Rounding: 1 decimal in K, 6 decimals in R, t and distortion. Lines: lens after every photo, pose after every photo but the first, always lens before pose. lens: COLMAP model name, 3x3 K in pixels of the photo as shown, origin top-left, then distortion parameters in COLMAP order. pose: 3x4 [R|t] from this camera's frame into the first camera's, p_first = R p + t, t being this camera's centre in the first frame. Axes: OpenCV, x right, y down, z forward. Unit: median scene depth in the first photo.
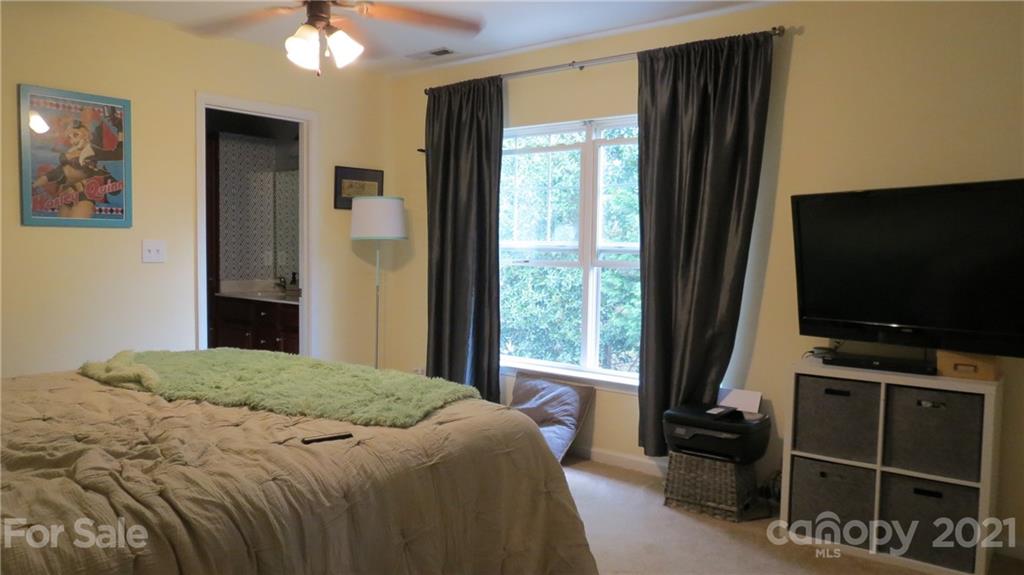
lens RADIAL K [[724.8, 0, 510.5], [0, 724.8, 287.5], [0, 0, 1]] dist [-0.023802, 0.008549]
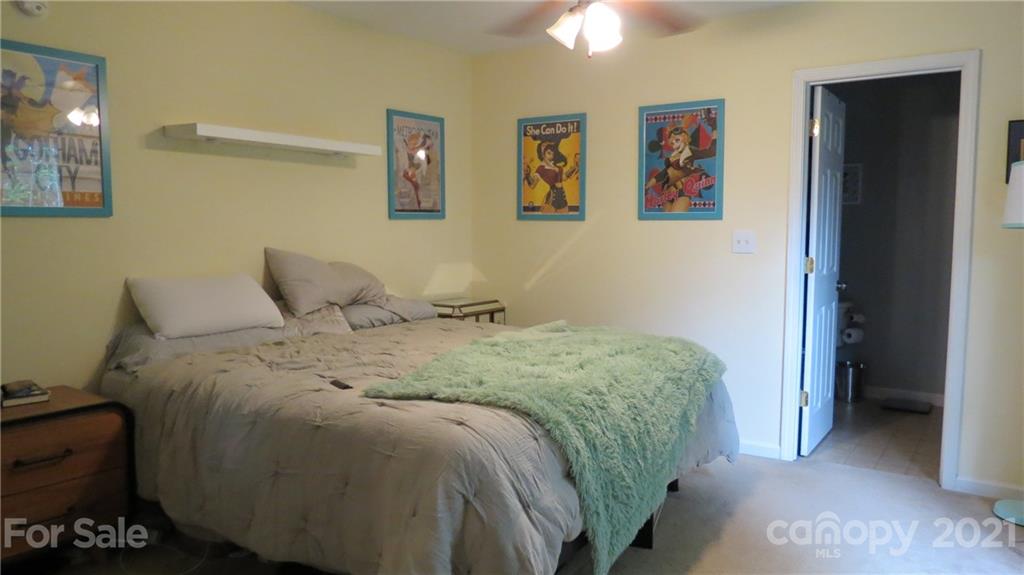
lens RADIAL K [[724.8, 0, 511.0], [0, 724.8, 288.4], [0, 0, 1]] dist [-0.023802, 0.008549]
pose [[0.037577, 0.071474, -0.996734, 0.551957], [-0.068916, 0.995249, 0.068769, -0.035356], [0.996915, 0.066107, 0.042324, 0.683309]]
